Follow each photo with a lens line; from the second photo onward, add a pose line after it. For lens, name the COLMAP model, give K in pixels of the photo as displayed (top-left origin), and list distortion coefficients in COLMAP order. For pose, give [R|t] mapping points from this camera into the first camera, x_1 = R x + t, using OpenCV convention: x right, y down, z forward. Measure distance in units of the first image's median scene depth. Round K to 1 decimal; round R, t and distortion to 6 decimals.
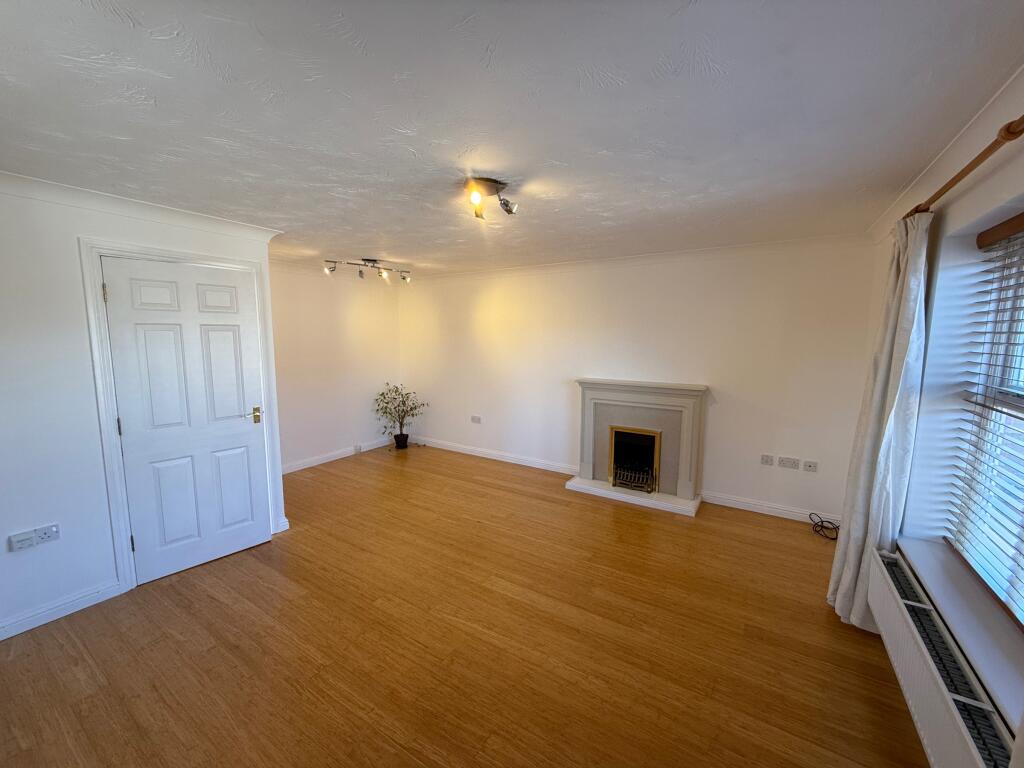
lens RADIAL K [[409.7, 0, 508.5], [0, 409.7, 383.0], [0, 0, 1]] dist [-0.001102, -0.000330]
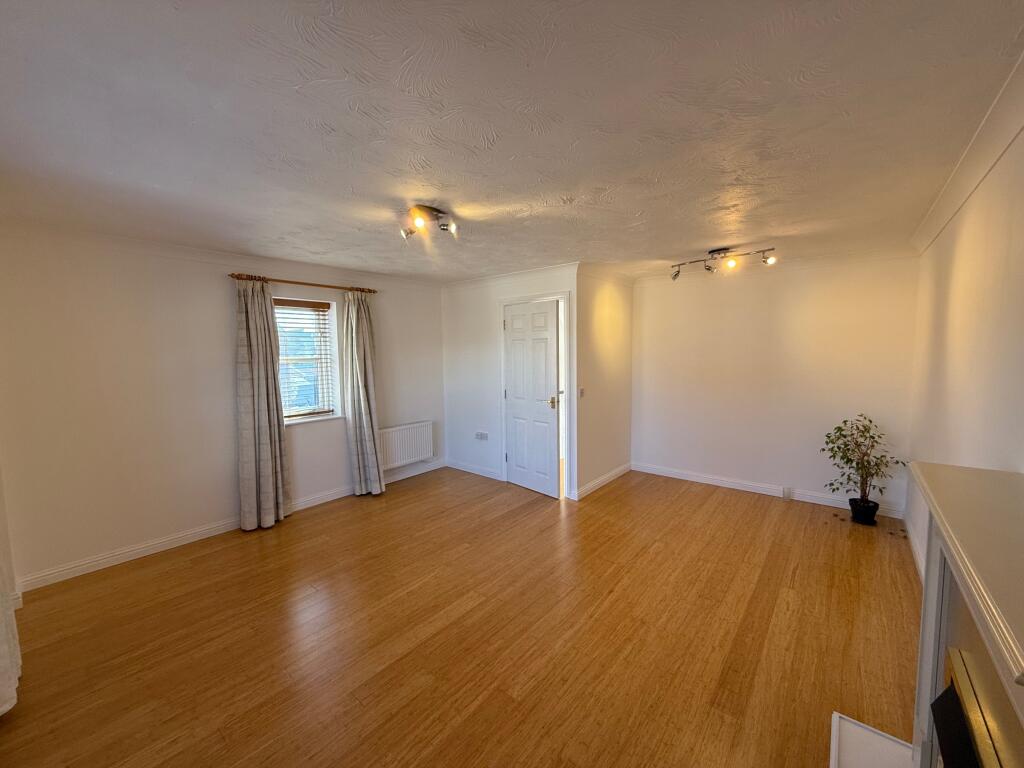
lens RADIAL K [[409.7, 0, 508.5], [0, 409.7, 383.0], [0, 0, 1]] dist [-0.001102, -0.000330]
pose [[-0.122836, 0.076683, -0.989460, 0.792813], [-0.101673, 0.990792, 0.089408, -0.099905], [0.987205, 0.111584, -0.113908, 1.037947]]
